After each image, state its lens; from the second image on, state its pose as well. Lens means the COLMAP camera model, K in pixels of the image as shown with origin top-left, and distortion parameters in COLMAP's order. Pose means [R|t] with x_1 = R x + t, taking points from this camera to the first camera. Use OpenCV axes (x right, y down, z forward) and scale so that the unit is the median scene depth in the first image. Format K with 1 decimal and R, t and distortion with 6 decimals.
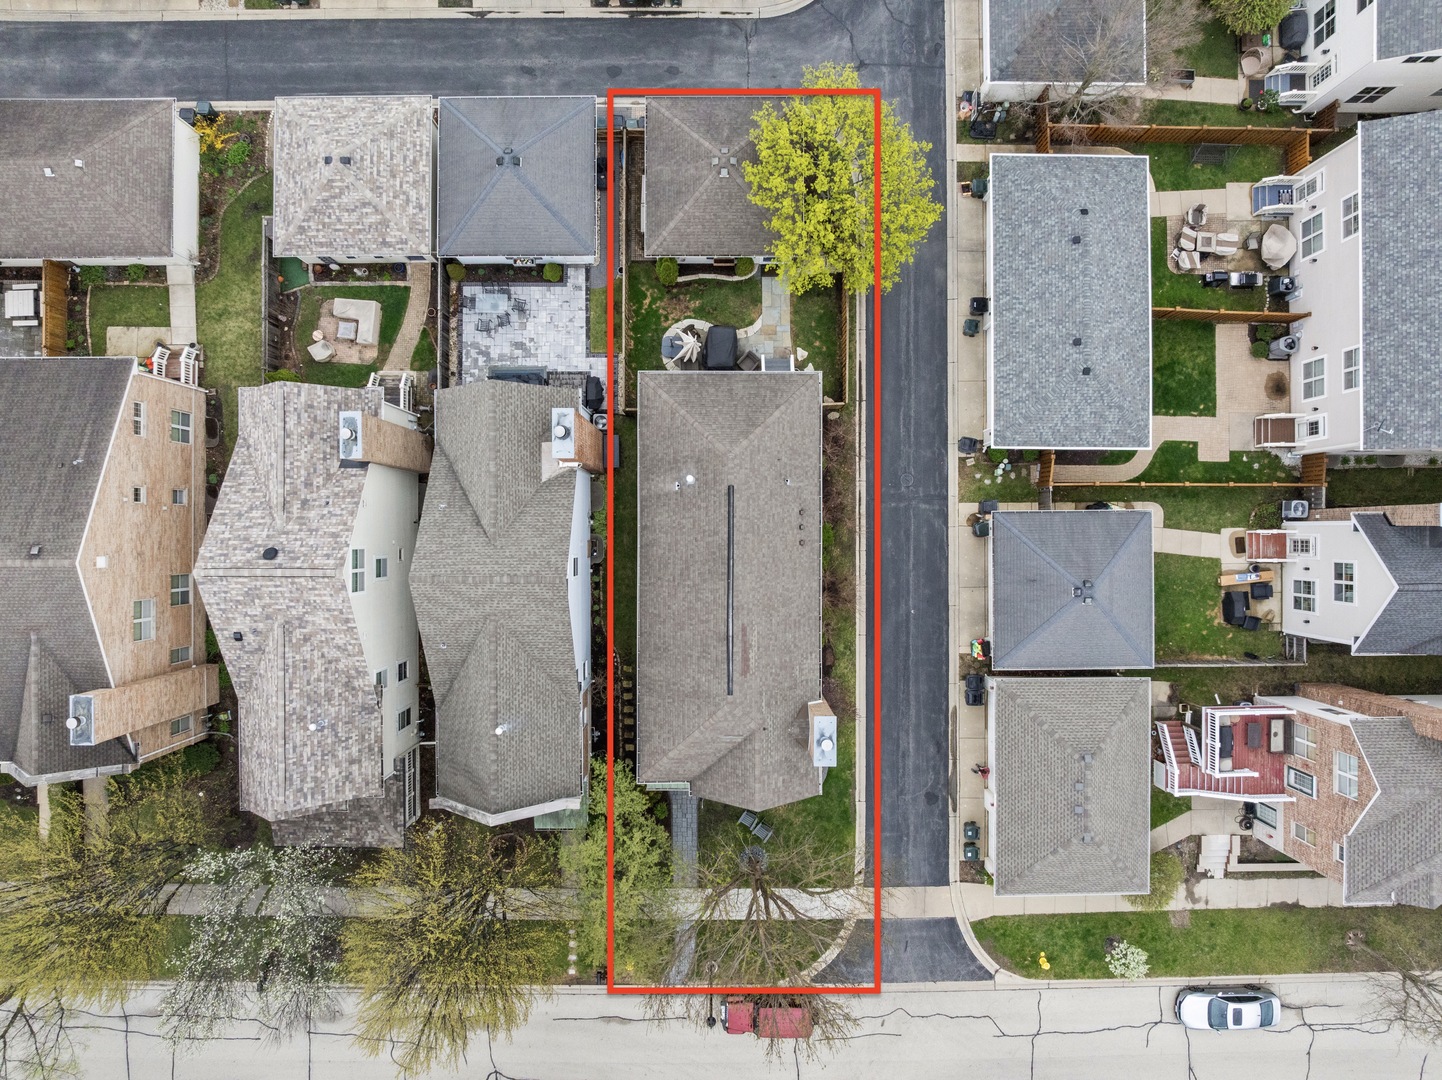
lens RADIAL K [[1026.0, 0, 725.4], [0, 1026.0, 568.5], [0, 0, 1]] dist [-0.034646, -0.001486]
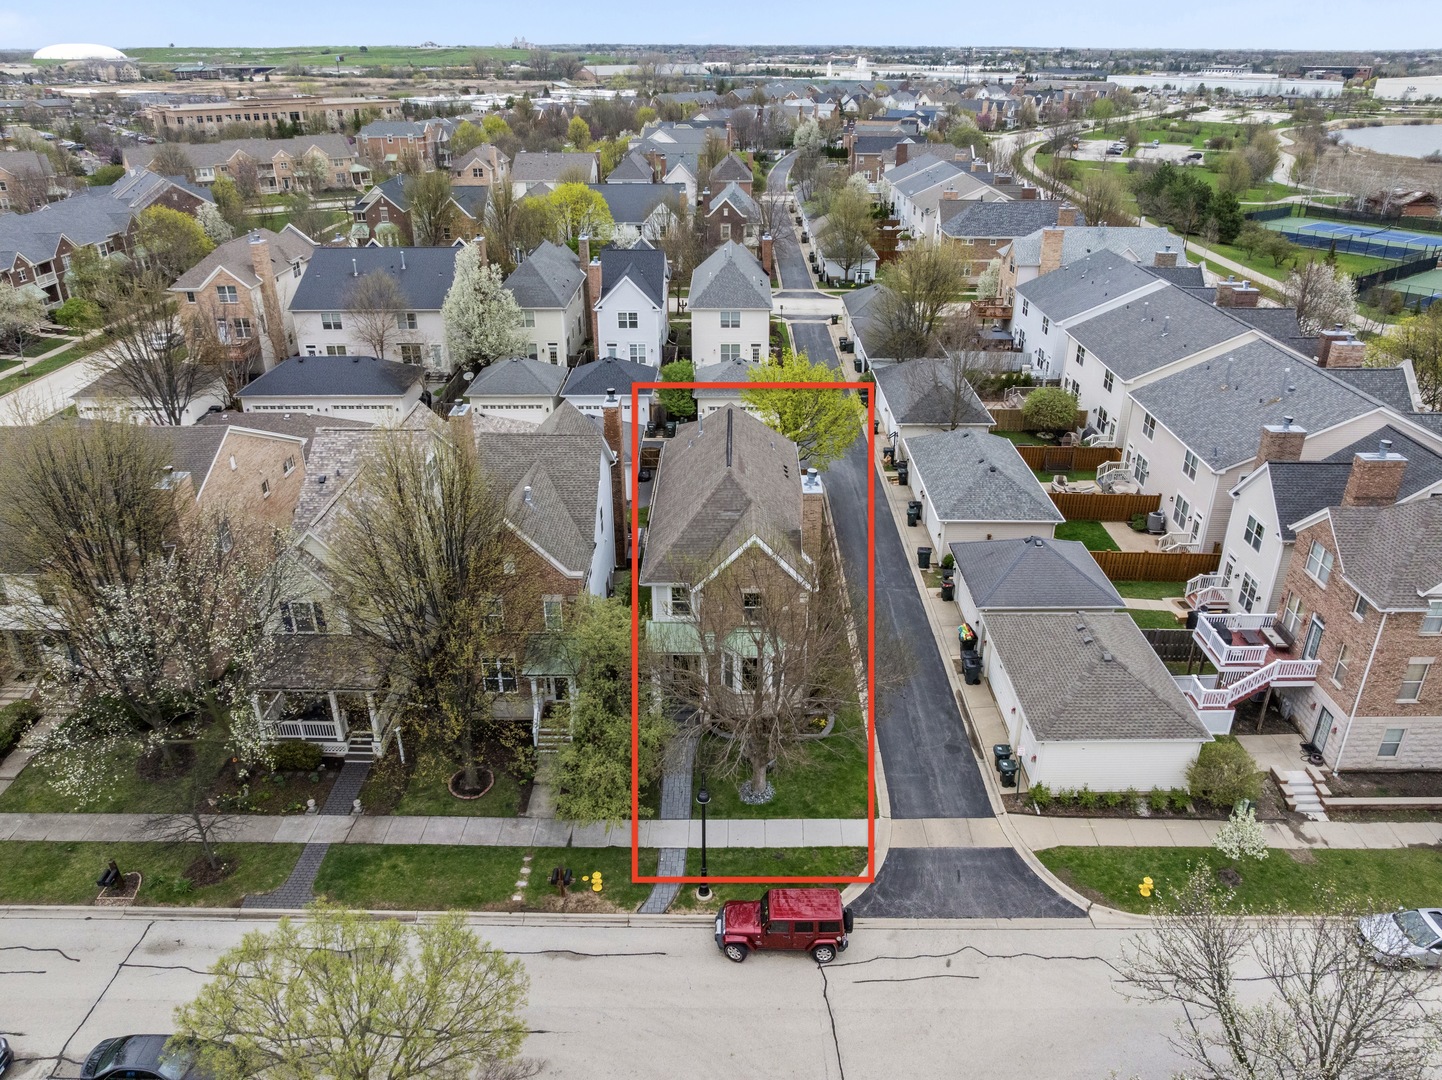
lens RADIAL K [[1007.1, 0, 721.0], [0, 1007.1, 540.0], [0, 0, 1]] dist [-0.030623, -0.001012]
pose [[0.999909, 0.001385, -0.013443, 0.008485], [-0.012709, 0.434507, -0.900579, 0.941569], [0.004593, 0.900667, 0.434485, 0.445147]]
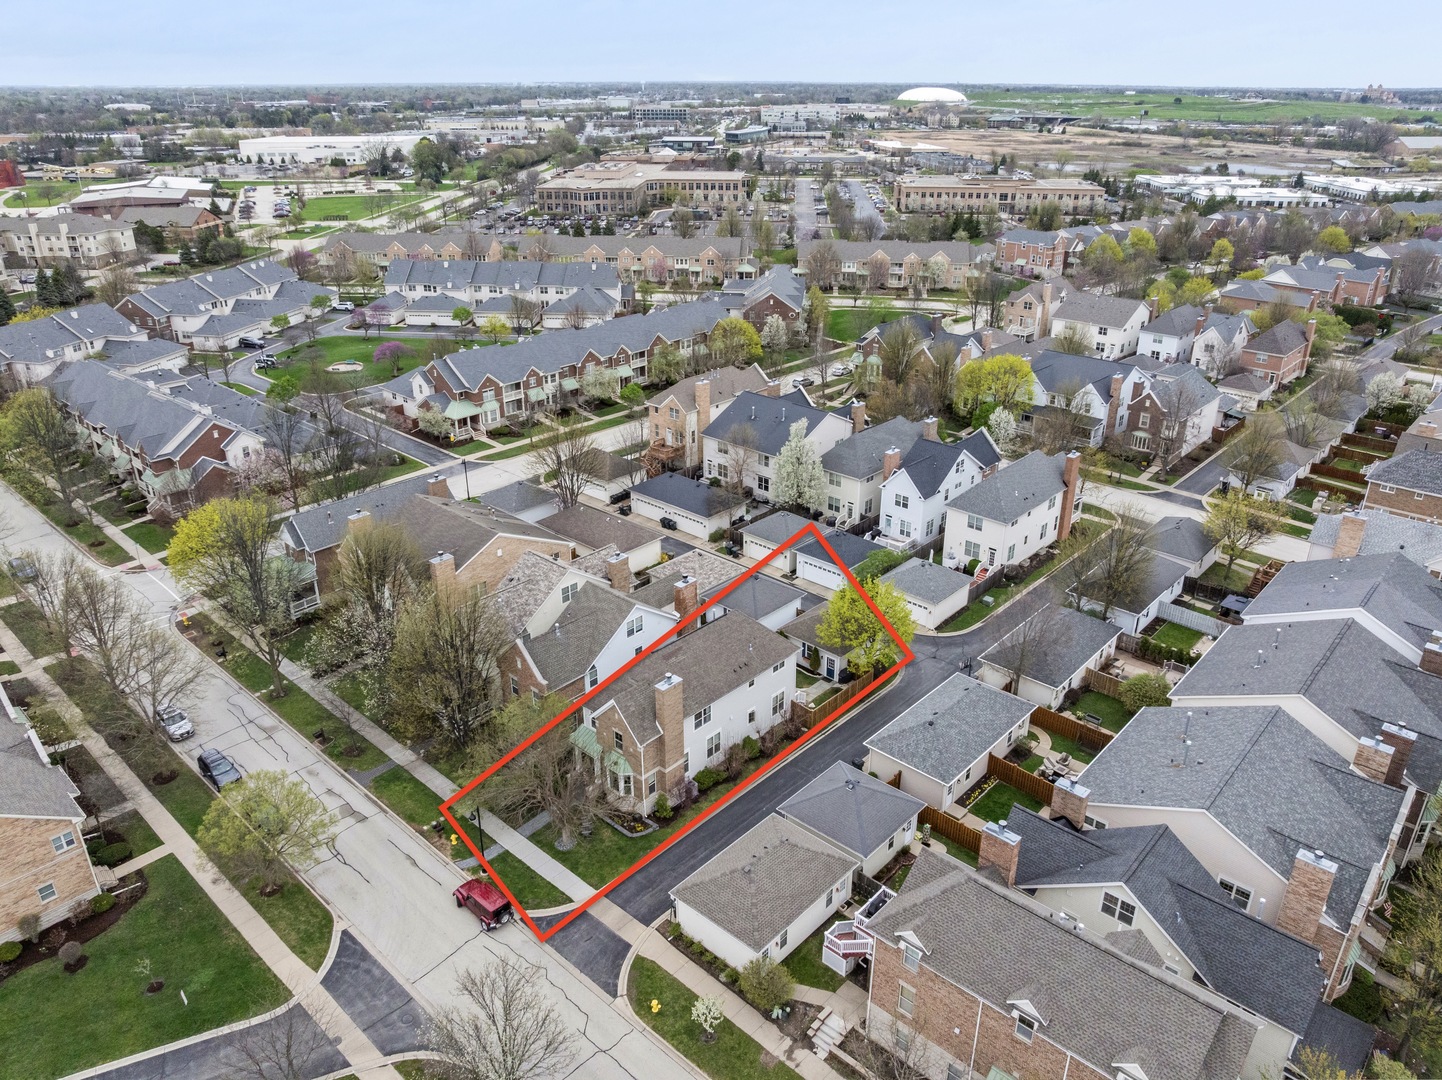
lens RADIAL K [[1007.1, 0, 721.0], [0, 1007.1, 540.0], [0, 0, 1]] dist [-0.030623, -0.001012]
pose [[0.732431, 0.278317, -0.621357, 0.930015], [-0.680839, 0.297261, -0.669398, 0.941948], [-0.001599, 0.913332, 0.407212, 0.044759]]
